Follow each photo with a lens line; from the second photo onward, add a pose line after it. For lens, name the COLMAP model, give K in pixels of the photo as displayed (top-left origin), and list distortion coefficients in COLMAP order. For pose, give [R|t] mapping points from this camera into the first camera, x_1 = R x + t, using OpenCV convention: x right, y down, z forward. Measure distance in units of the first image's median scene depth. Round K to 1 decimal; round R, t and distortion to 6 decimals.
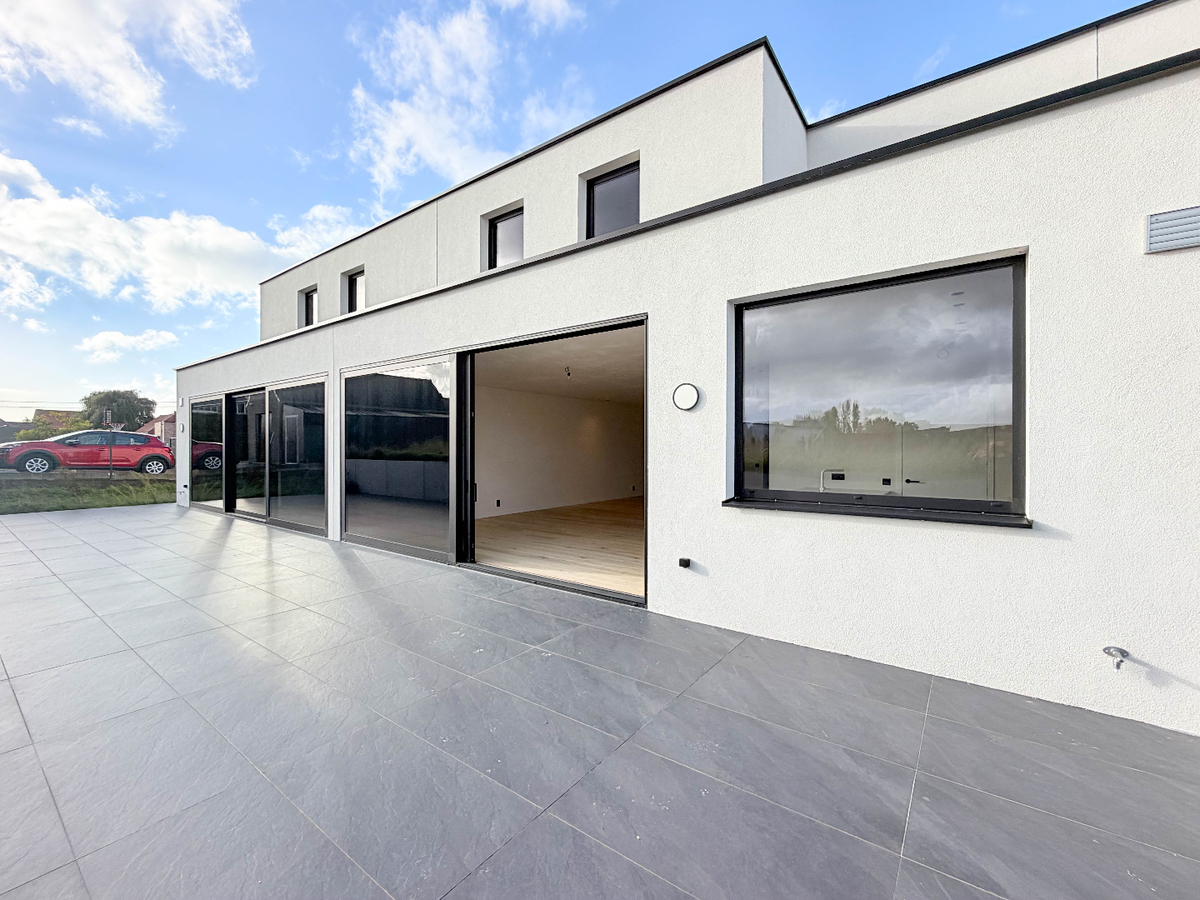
lens RADIAL K [[483.0, 0, 619.5], [0, 483.0, 461.1], [0, 0, 1]] dist [0.000120, -0.000165]
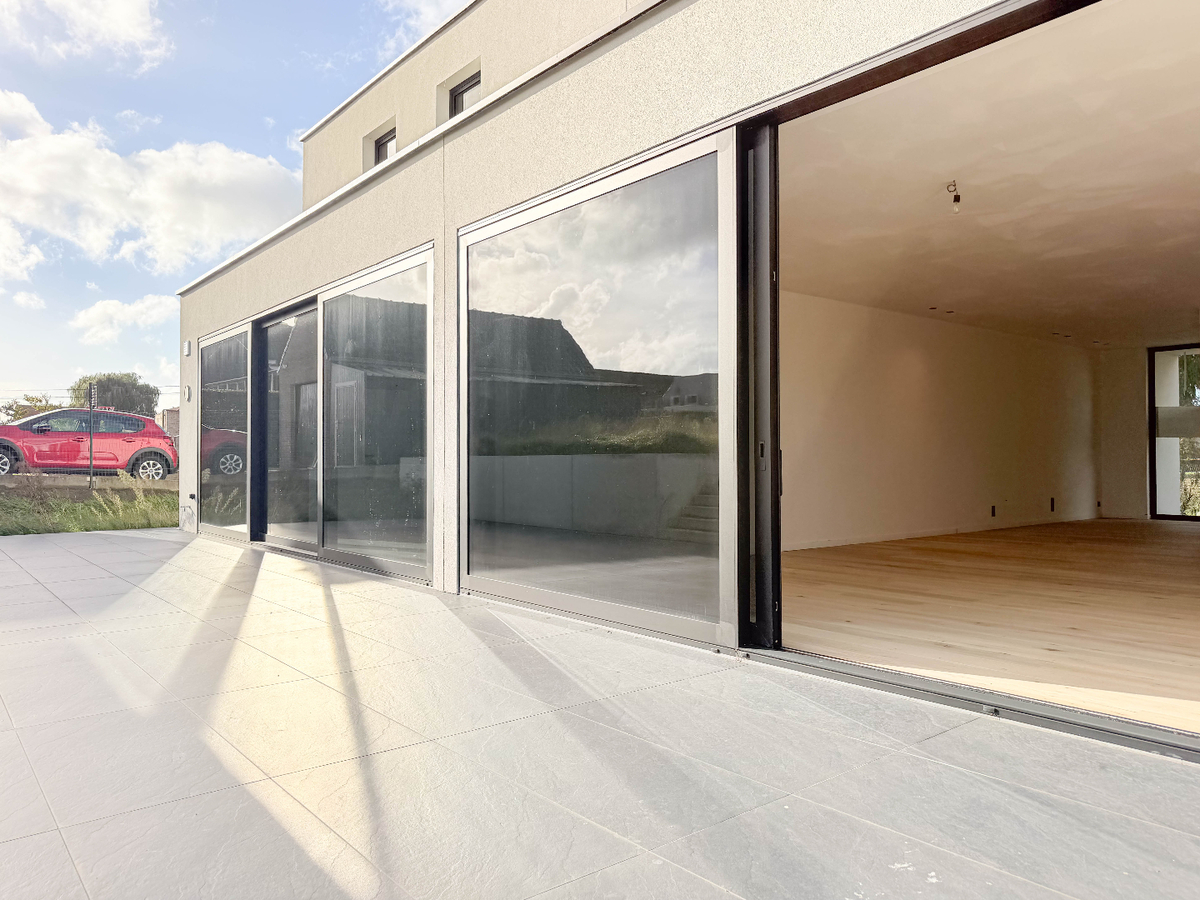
lens RADIAL K [[902.0, 0, 616.8], [0, 902.0, 449.1], [0, 0, 1]] dist [-0.006761, 0.001148]
pose [[0.956828, -0.018977, -0.290034, -0.107825], [0.010343, 0.999457, -0.031273, 0.034120], [0.290470, 0.026923, 0.956505, 0.125410]]
